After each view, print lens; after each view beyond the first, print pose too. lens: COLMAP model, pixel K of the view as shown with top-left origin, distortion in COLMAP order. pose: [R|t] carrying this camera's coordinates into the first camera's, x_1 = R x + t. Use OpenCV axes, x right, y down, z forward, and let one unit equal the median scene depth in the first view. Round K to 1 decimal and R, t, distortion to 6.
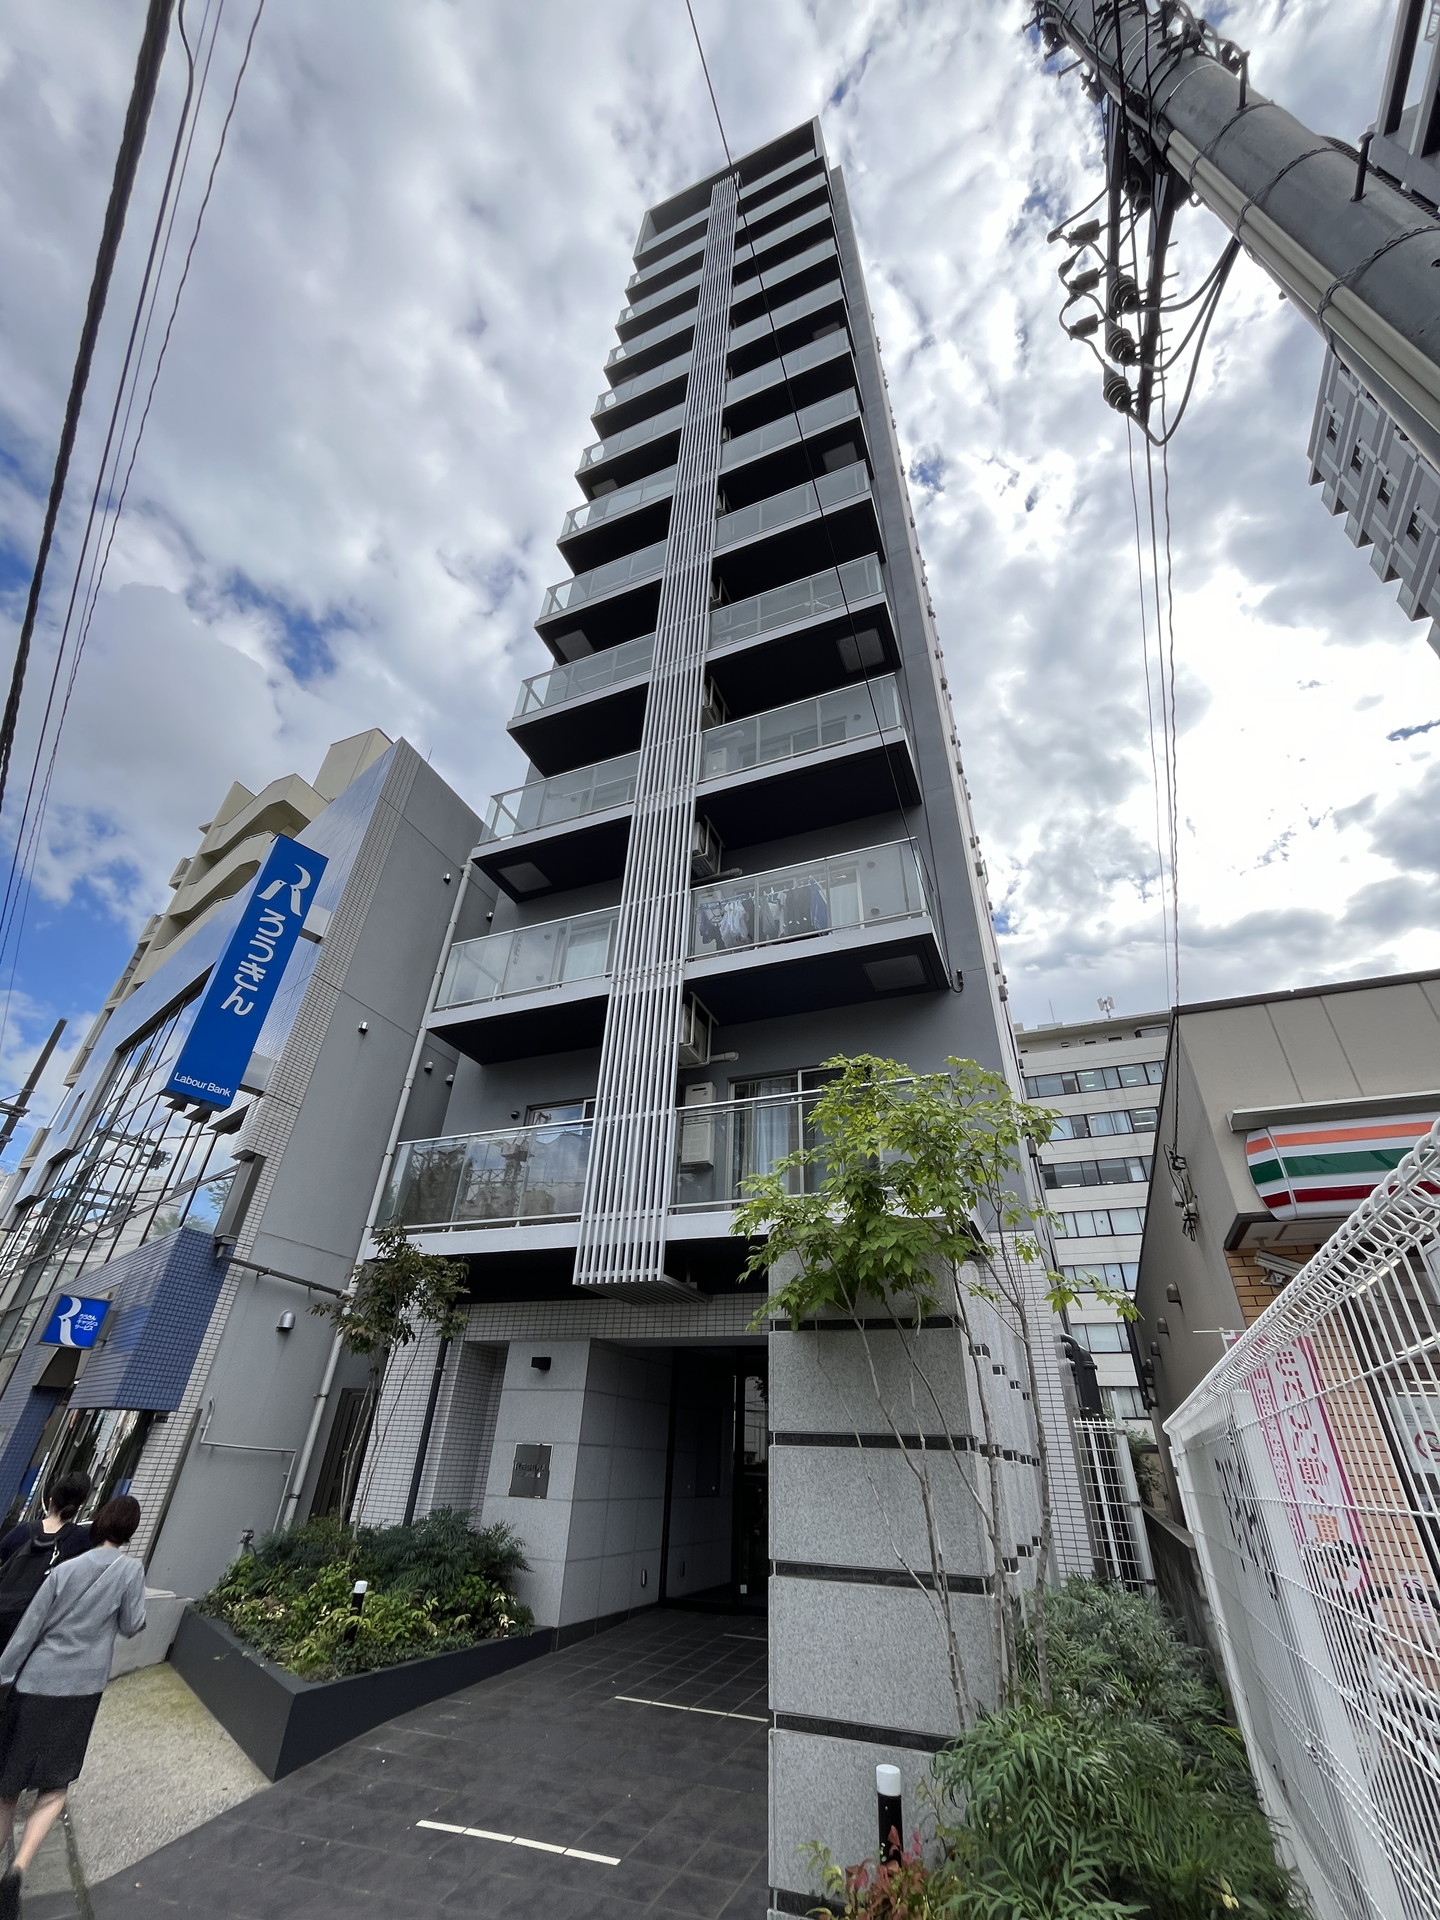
lens RADIAL K [[780.1, 0, 717.1], [0, 780.1, 961.6], [0, 0, 1]] dist [0.004042, 0.000359]
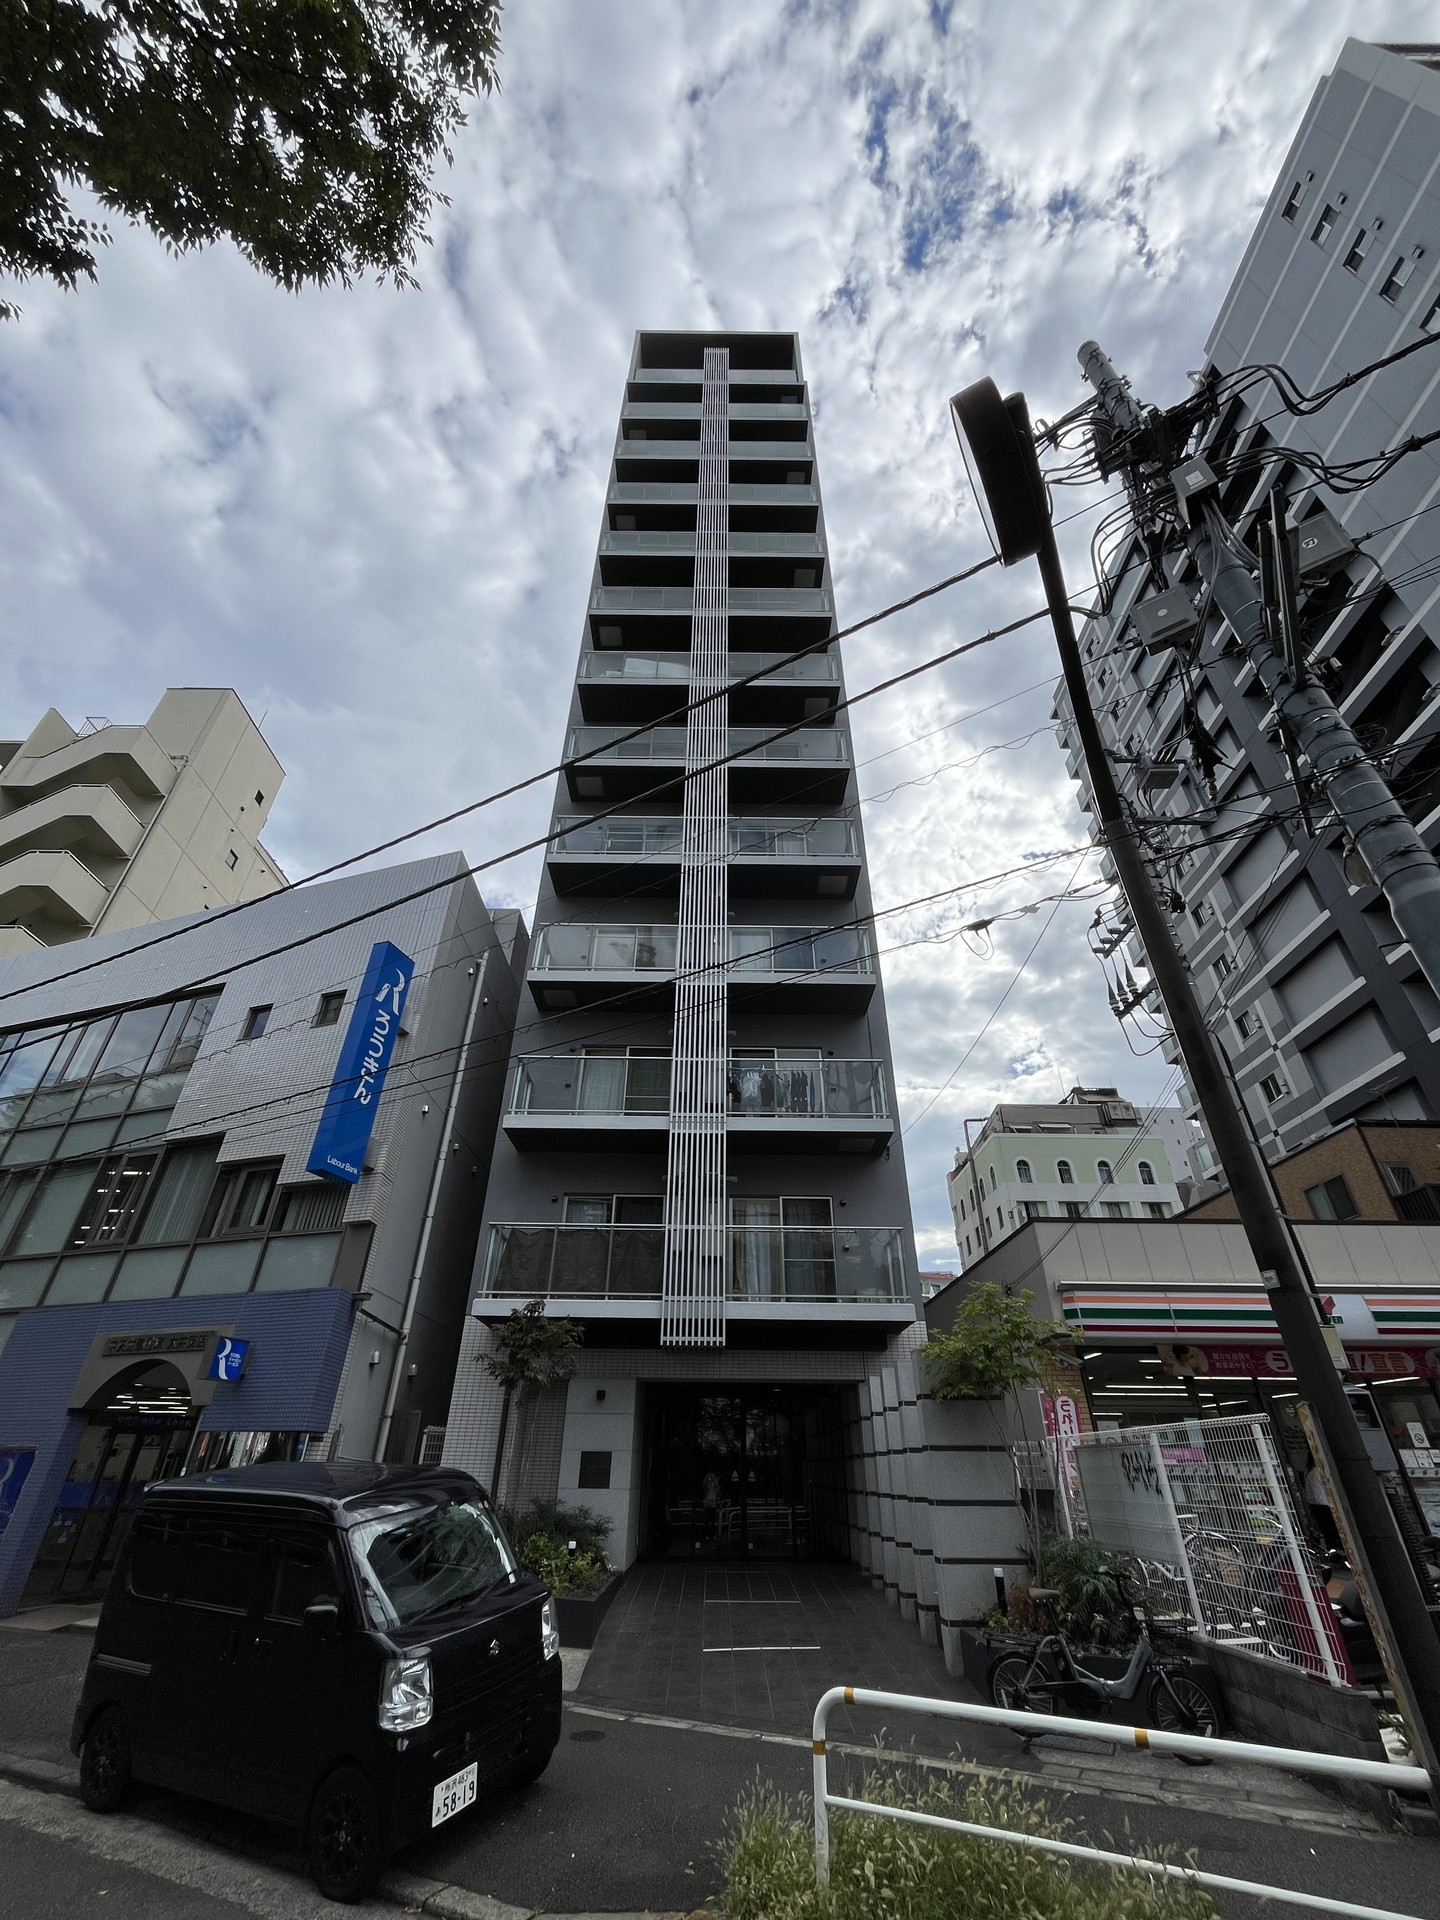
lens RADIAL K [[780.1, 0, 721.3], [0, 780.1, 964.4], [0, 0, 1]] dist [0.004042, 0.000359]
pose [[0.920943, 0.188887, 0.340860, -0.639755], [-0.190656, 0.981239, -0.028633, -0.249529], [-0.339873, -0.038618, 0.939678, -0.371127]]
